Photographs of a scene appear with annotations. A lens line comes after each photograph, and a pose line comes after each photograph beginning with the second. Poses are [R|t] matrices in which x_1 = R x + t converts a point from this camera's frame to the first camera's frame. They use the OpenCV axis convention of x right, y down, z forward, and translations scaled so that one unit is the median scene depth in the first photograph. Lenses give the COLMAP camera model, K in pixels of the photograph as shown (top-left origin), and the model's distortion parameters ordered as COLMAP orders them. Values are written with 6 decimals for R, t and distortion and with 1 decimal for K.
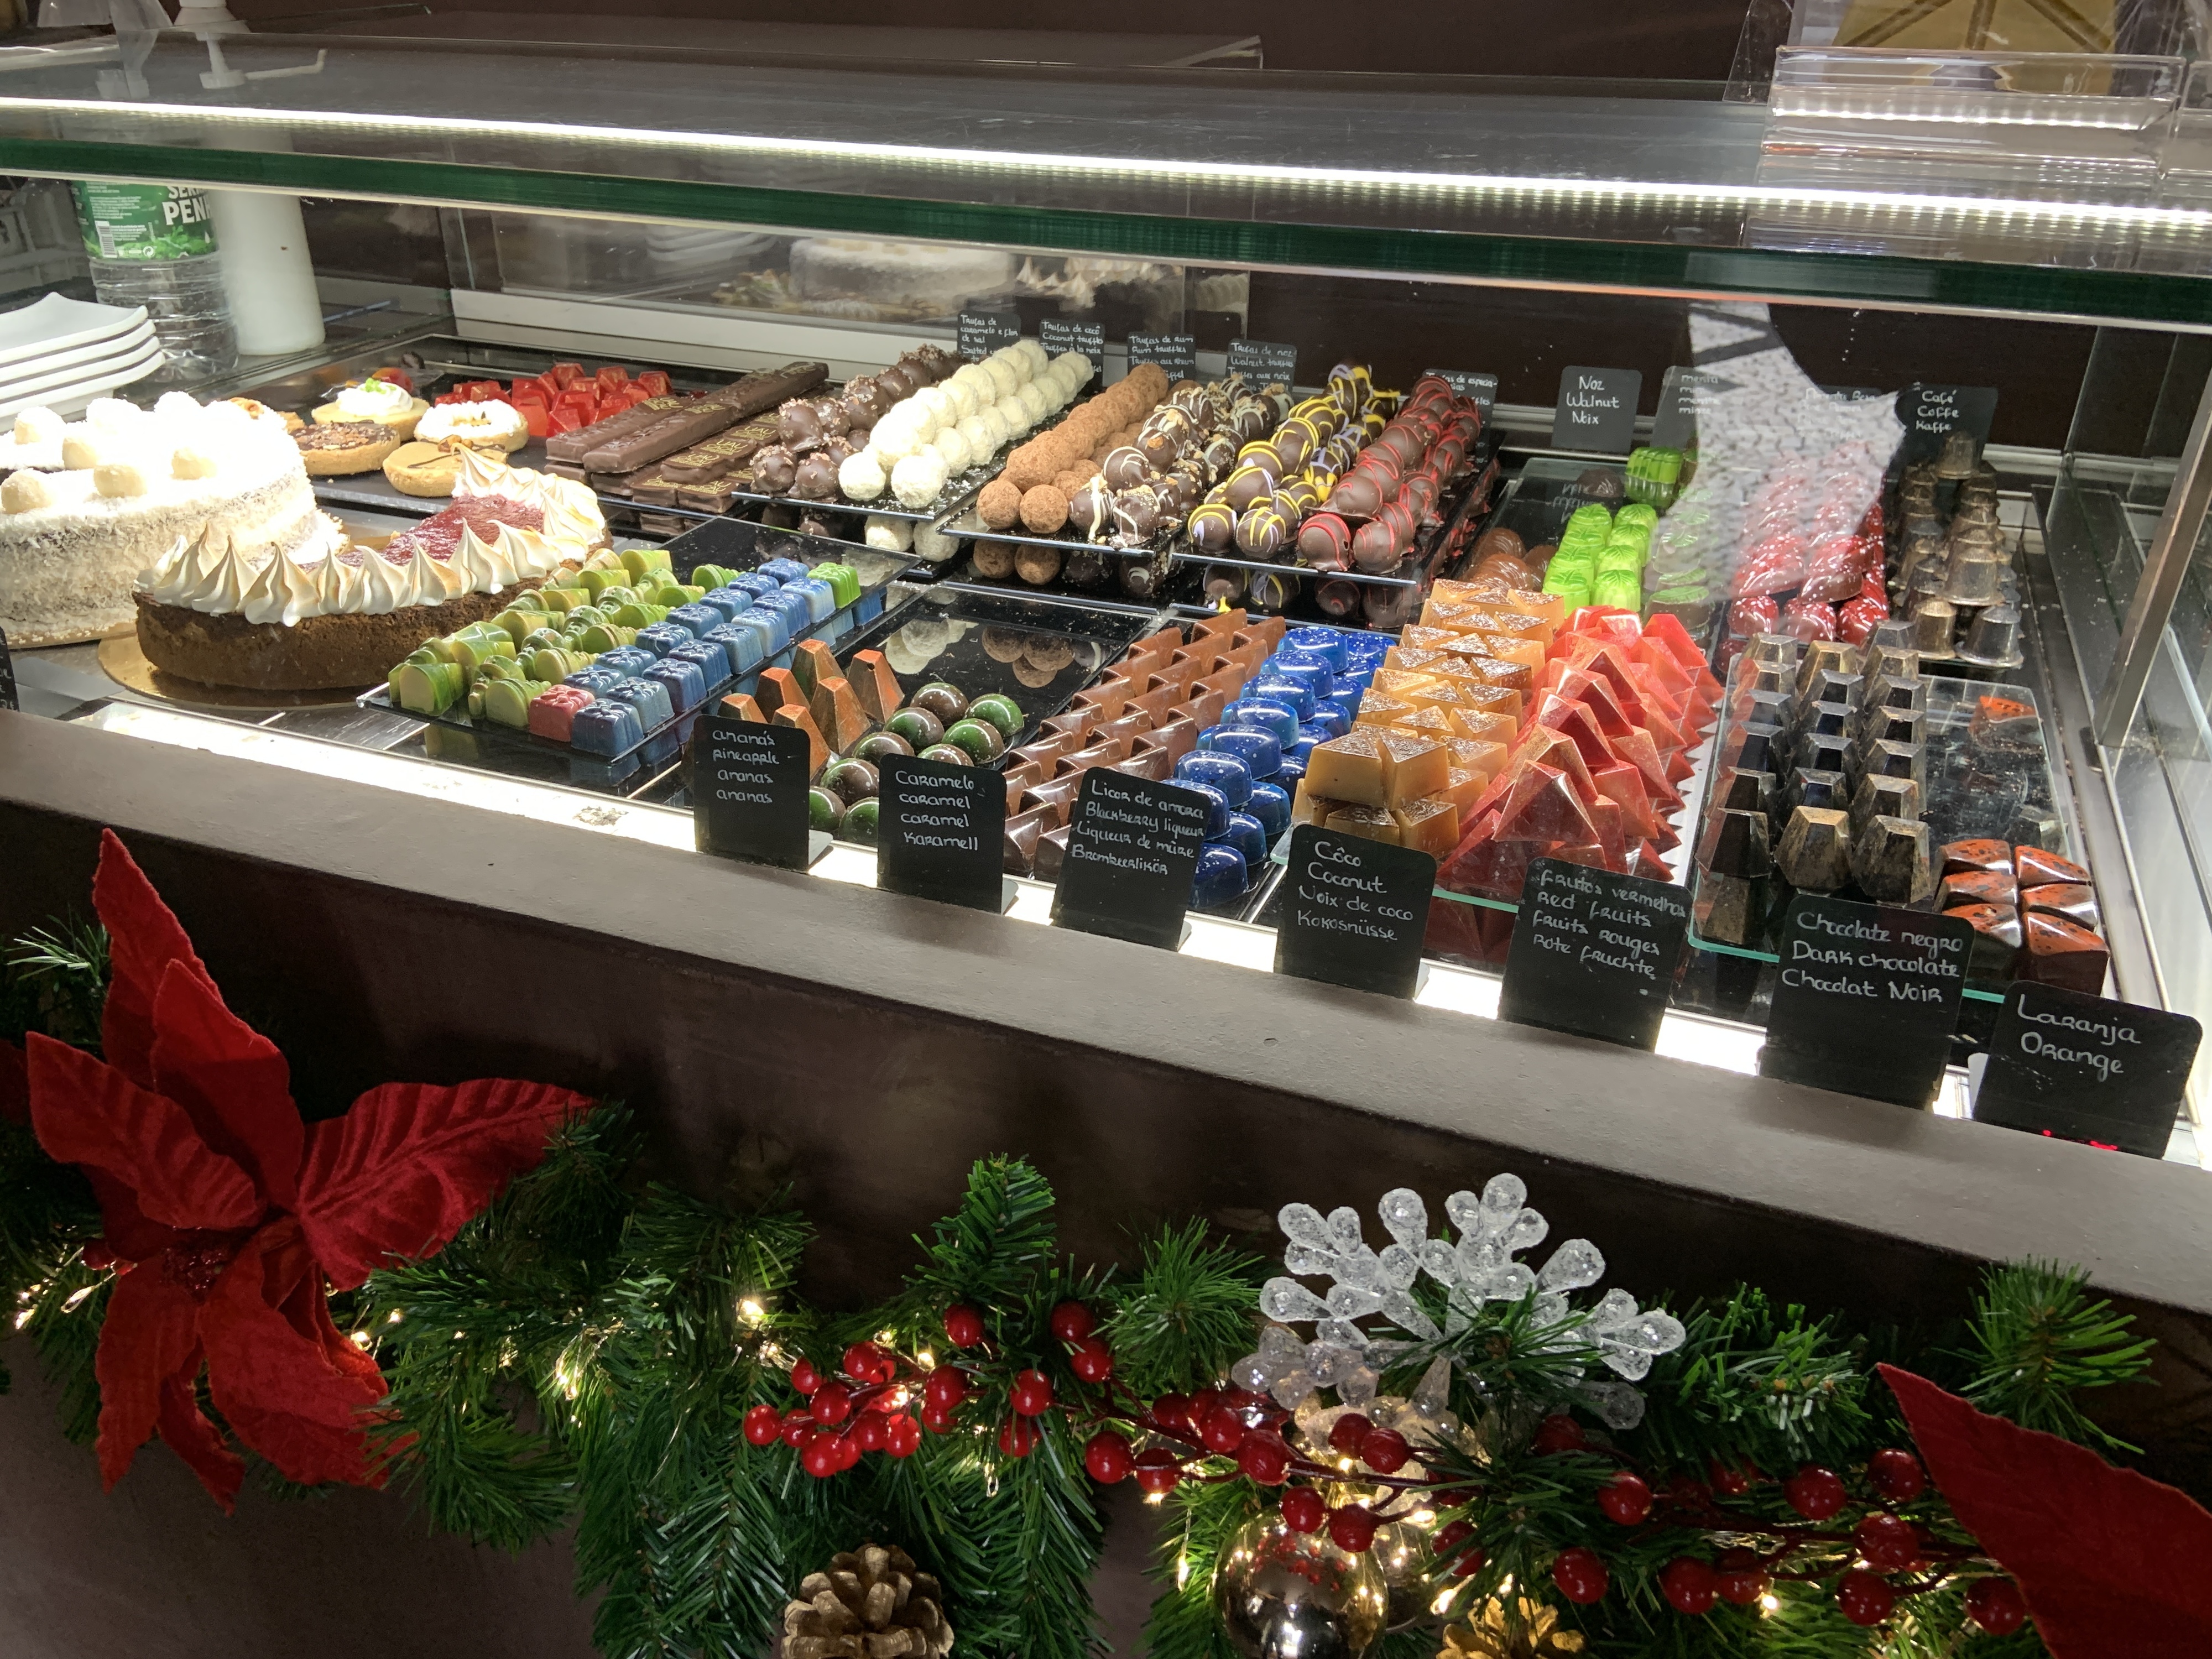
lens RADIAL K [[1661.2, 0, 1101.5], [0, 1661.2, 842.6], [0, 0, 1]] dist [0.125761, -0.162798]
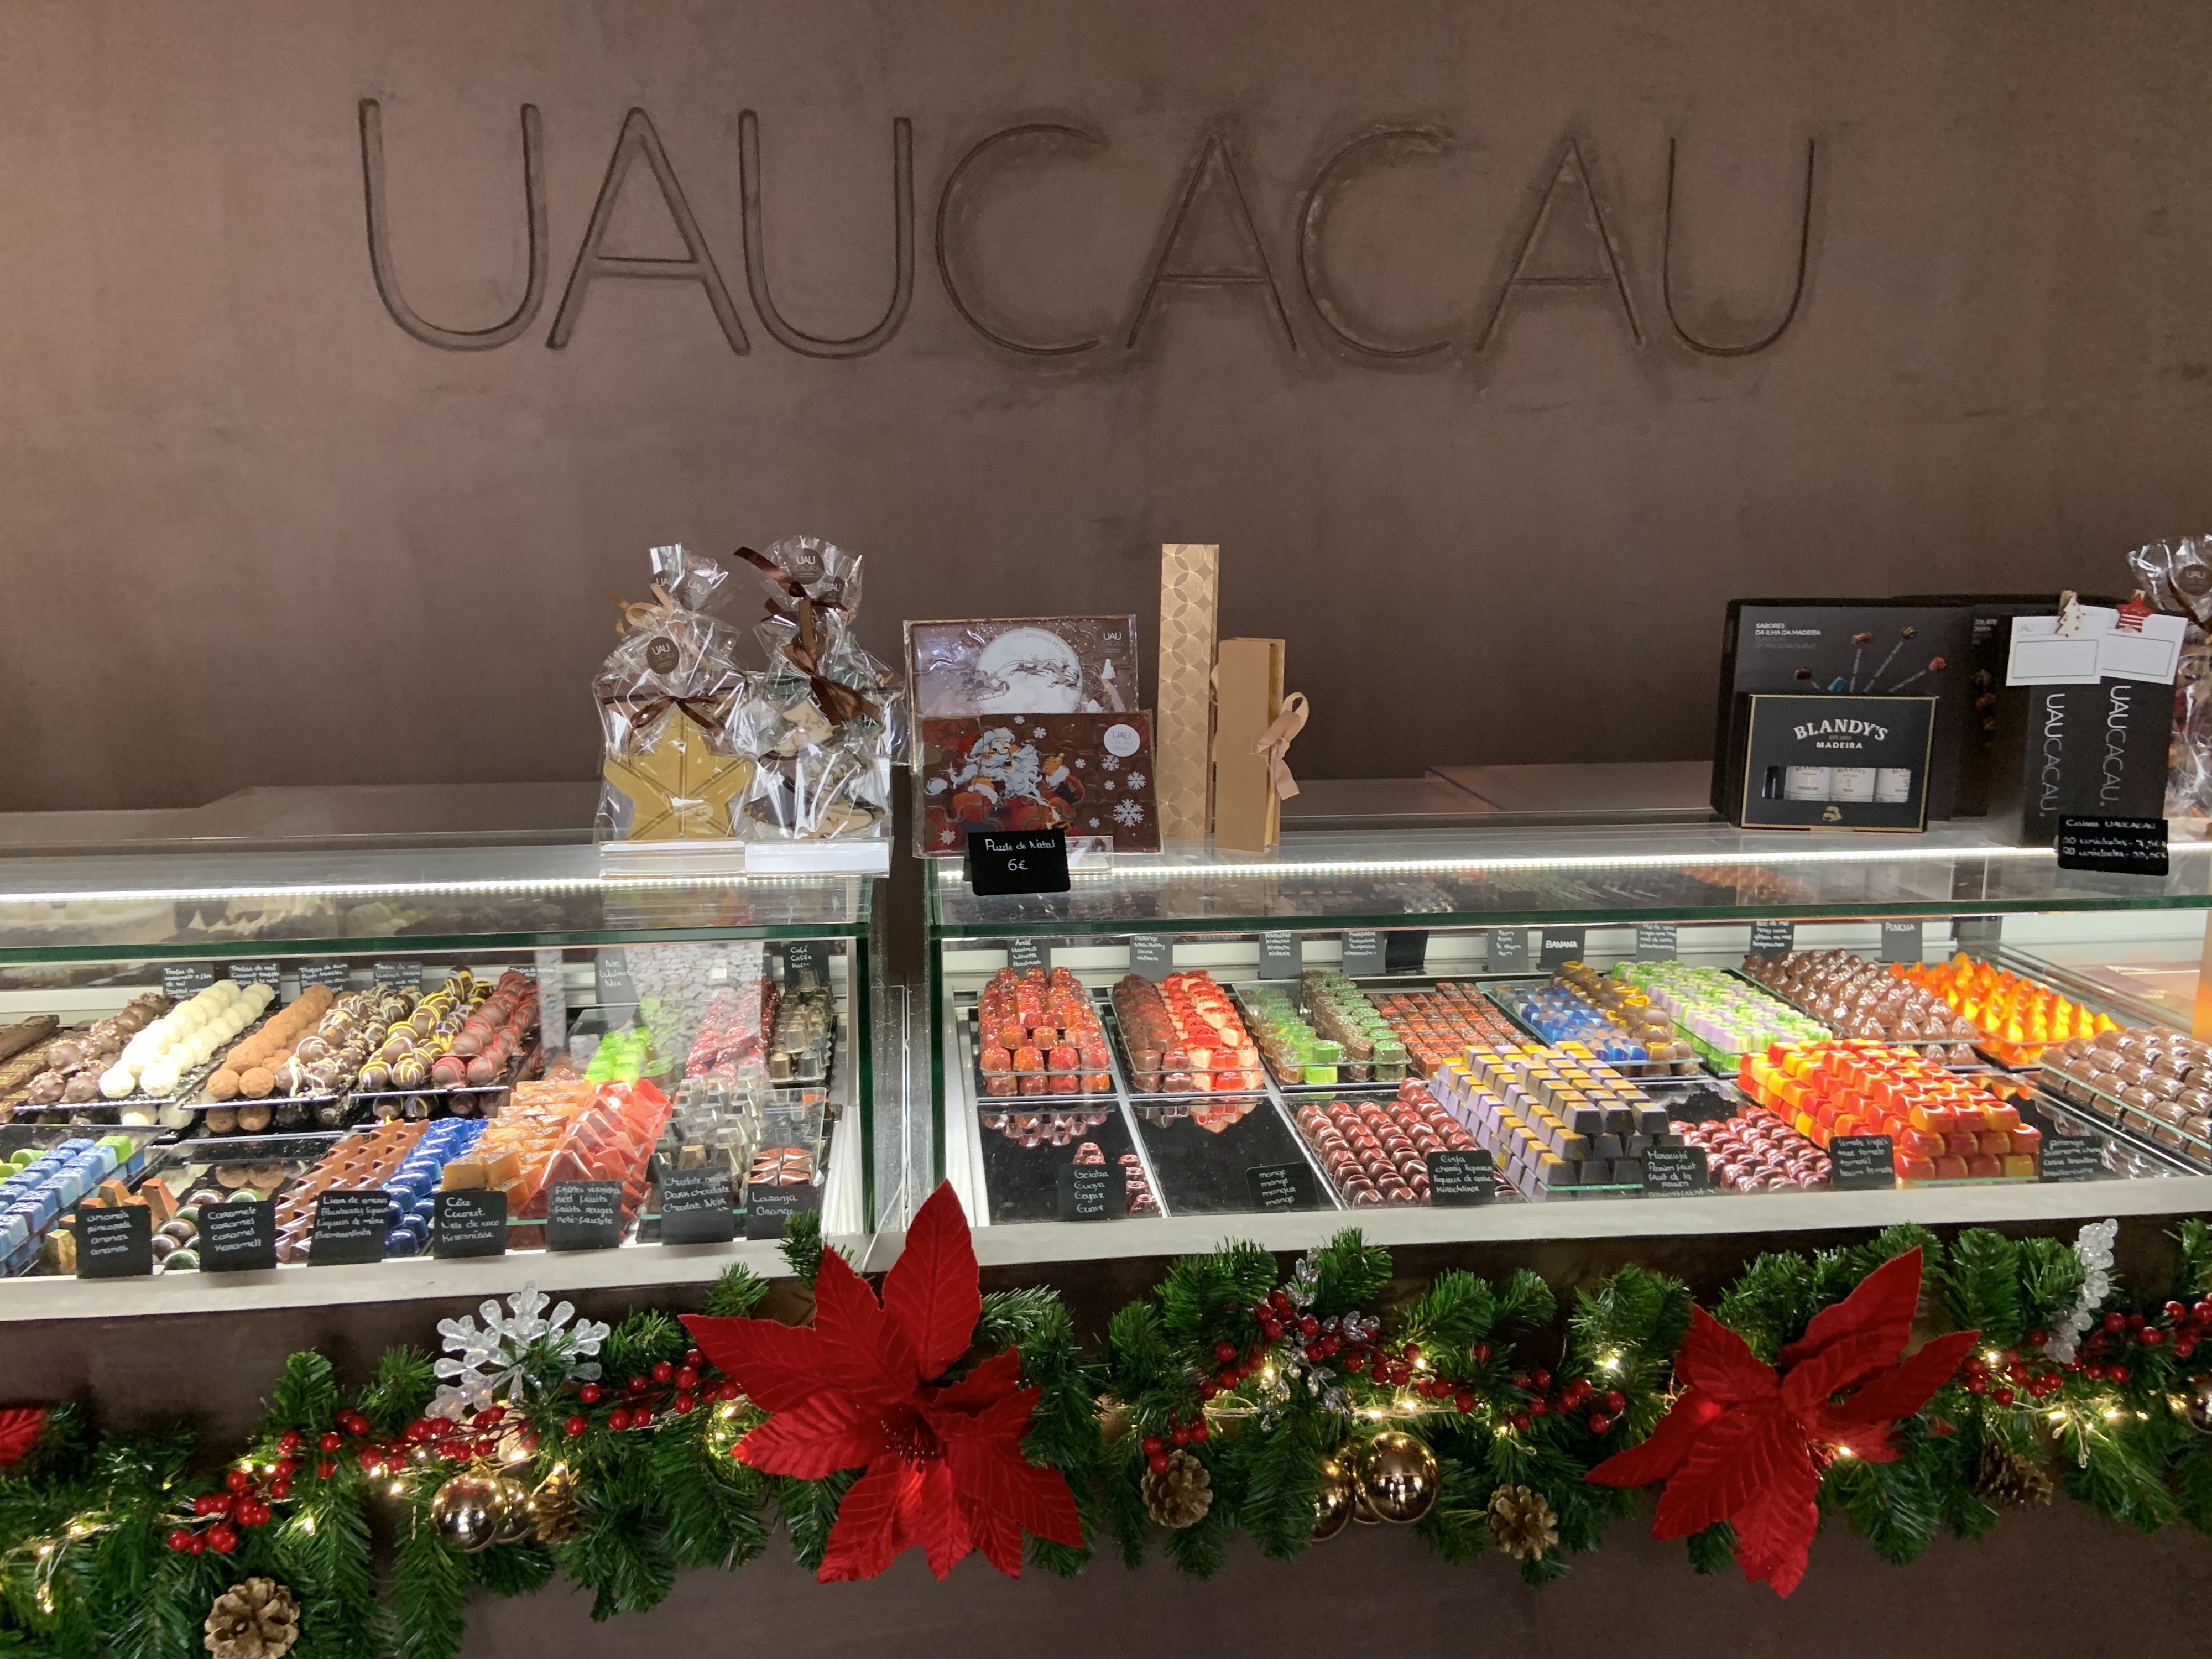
lens RADIAL K [[1661.2, 0, 1101.5], [0, 1661.2, 842.6], [0, 0, 1]] dist [0.125761, -0.162798]
pose [[0.881253, -0.088252, 0.464332, -0.056708], [0.231636, 0.936987, -0.261535, 0.195399], [-0.411992, 0.338035, 0.846165, -0.775716]]
